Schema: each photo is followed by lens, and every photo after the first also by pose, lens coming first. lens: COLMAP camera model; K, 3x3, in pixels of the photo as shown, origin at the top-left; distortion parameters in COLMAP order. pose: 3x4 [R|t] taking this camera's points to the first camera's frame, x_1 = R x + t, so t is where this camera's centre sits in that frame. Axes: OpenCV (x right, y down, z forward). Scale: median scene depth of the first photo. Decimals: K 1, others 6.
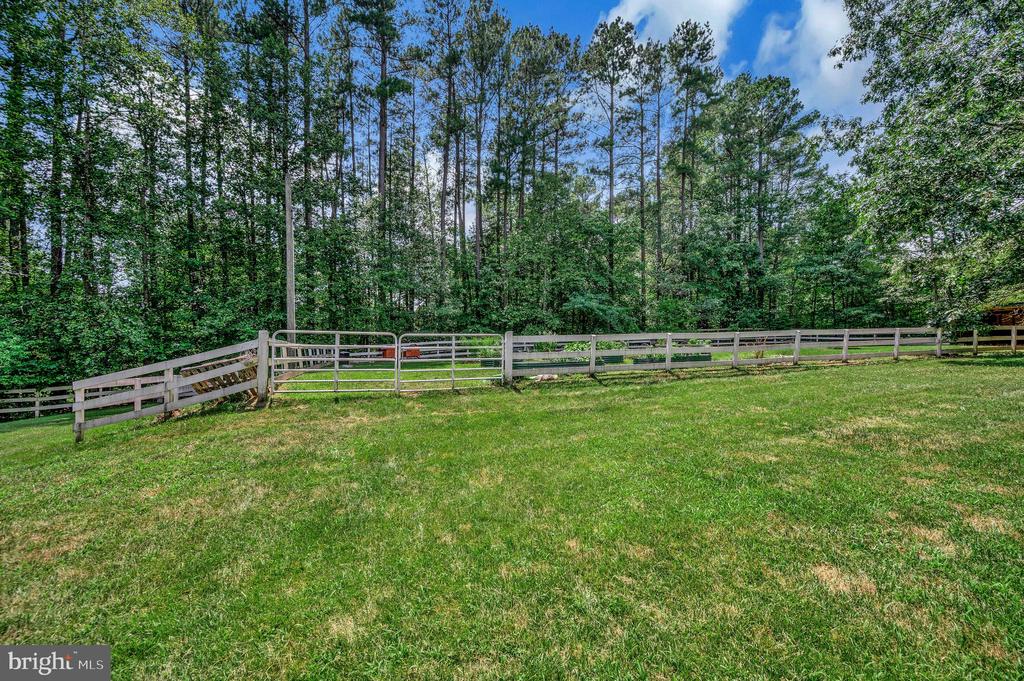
lens RADIAL K [[417.0, 0, 515.3], [0, 417.0, 345.0], [0, 0, 1]] dist [0.002221, -0.000762]
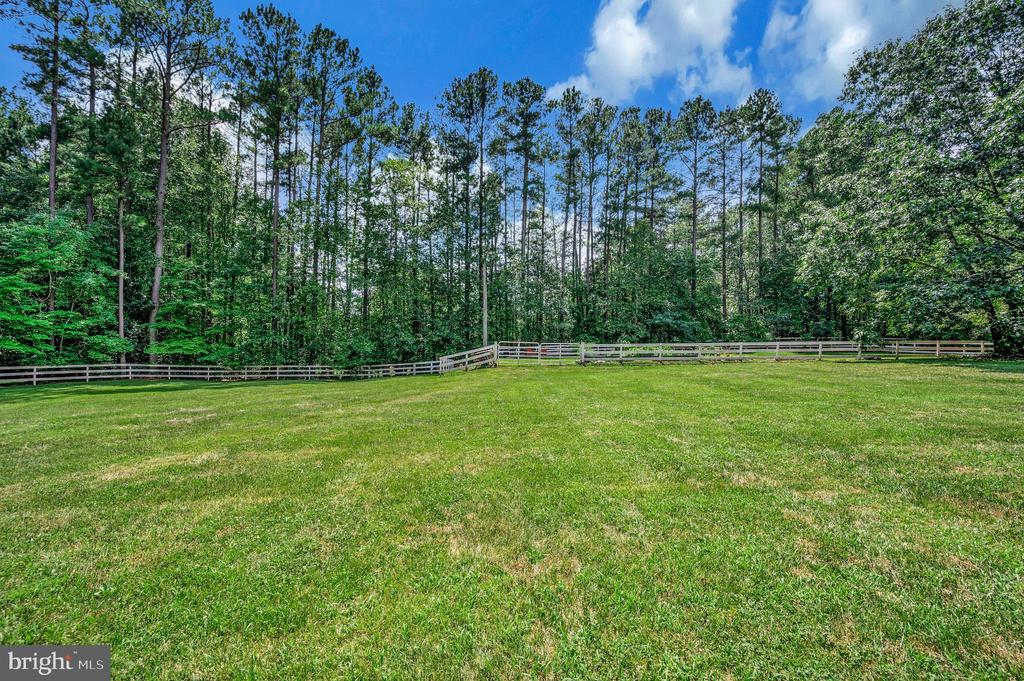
lens RADIAL K [[417.0, 0, 520.5], [0, 417.0, 338.3], [0, 0, 1]] dist [0.002221, -0.000762]
pose [[0.958958, 0.008461, -0.283423, 0.095969], [-0.015387, 0.999635, -0.022221, 0.001140], [0.283132, 0.025670, 0.958737, -0.428674]]
